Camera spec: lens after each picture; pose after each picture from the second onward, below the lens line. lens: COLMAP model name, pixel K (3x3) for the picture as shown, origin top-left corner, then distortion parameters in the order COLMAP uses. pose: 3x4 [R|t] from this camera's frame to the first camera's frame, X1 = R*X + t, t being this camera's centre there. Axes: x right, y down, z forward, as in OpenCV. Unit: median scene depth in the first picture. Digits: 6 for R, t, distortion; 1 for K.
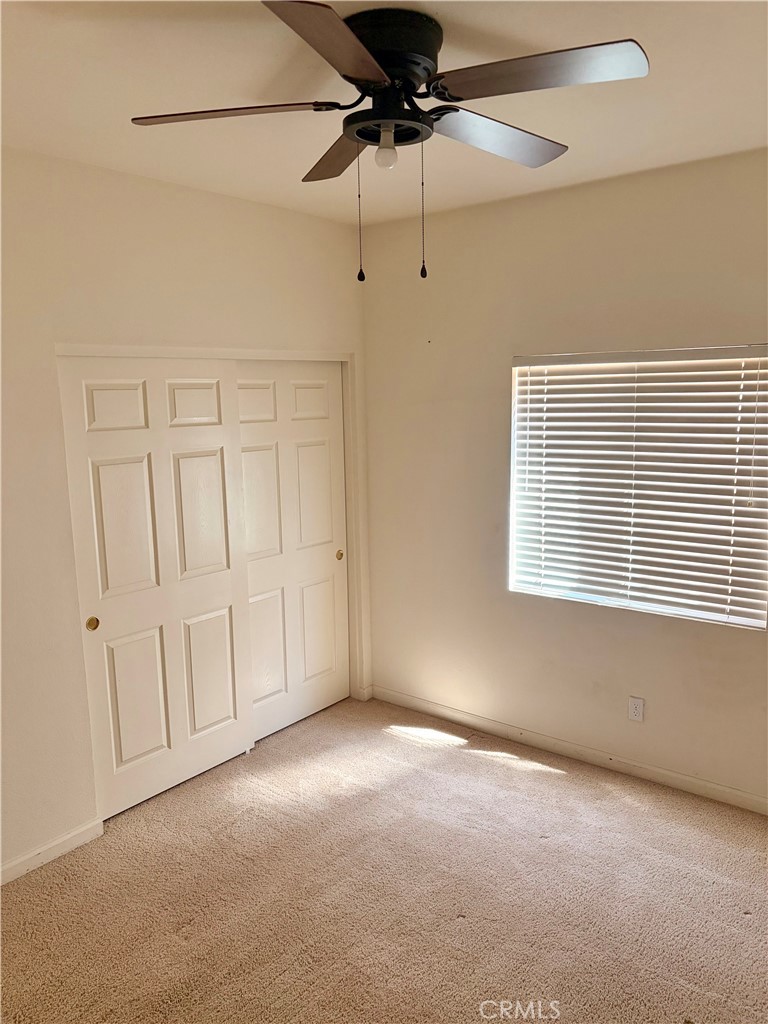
lens RADIAL K [[781.2, 0, 381.3], [0, 781.2, 513.5], [0, 0, 1]] dist [0.061553, -0.052482]
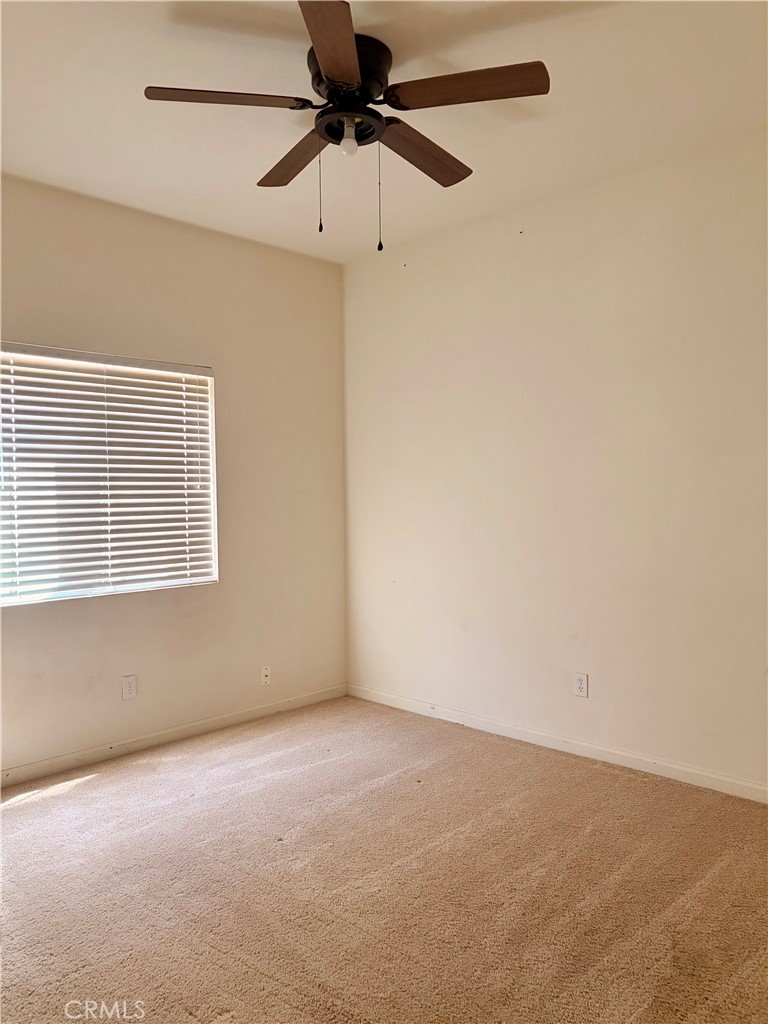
lens RADIAL K [[781.2, 0, 379.7], [0, 781.2, 511.3], [0, 0, 1]] dist [0.061553, -0.052482]
pose [[0.113037, -0.006940, 0.993567, -0.701807], [0.165528, 0.986133, -0.011944, 0.083186], [-0.979706, 0.165813, 0.112619, 0.511621]]
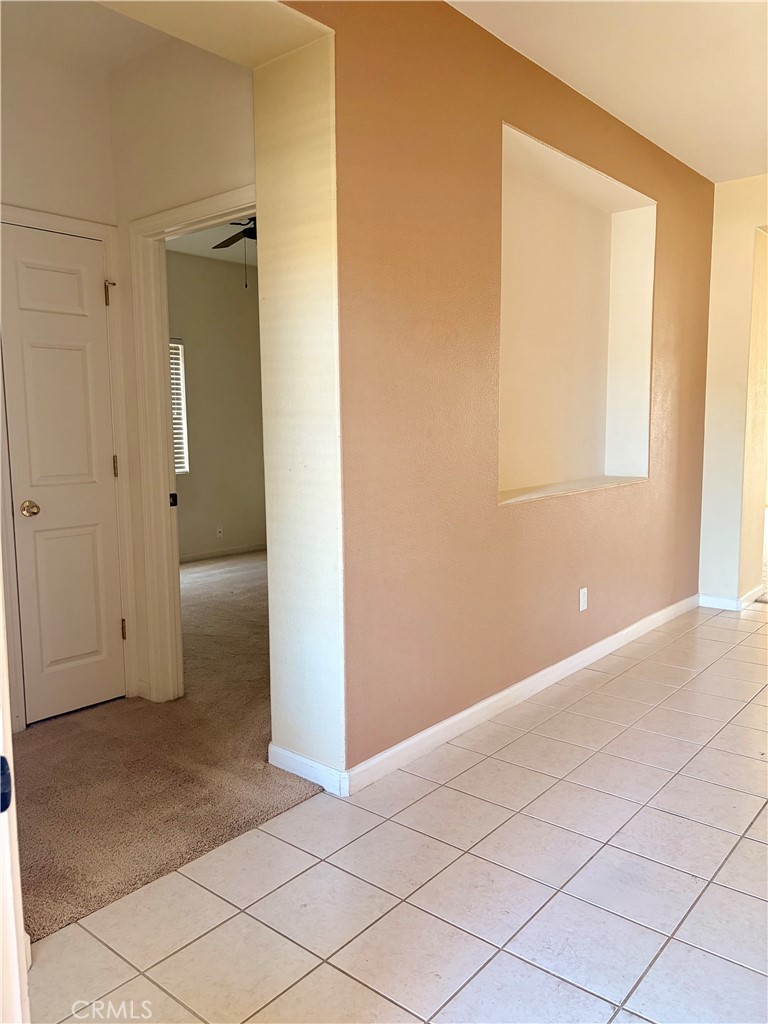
lens RADIAL K [[781.2, 0, 377.4], [0, 781.2, 511.9], [0, 0, 1]] dist [0.061553, -0.052482]
pose [[0.043274, -0.101206, 0.993924, -1.461117], [0.168081, 0.981413, 0.092614, 0.128736], [-0.984823, 0.163052, 0.059481, 0.346358]]
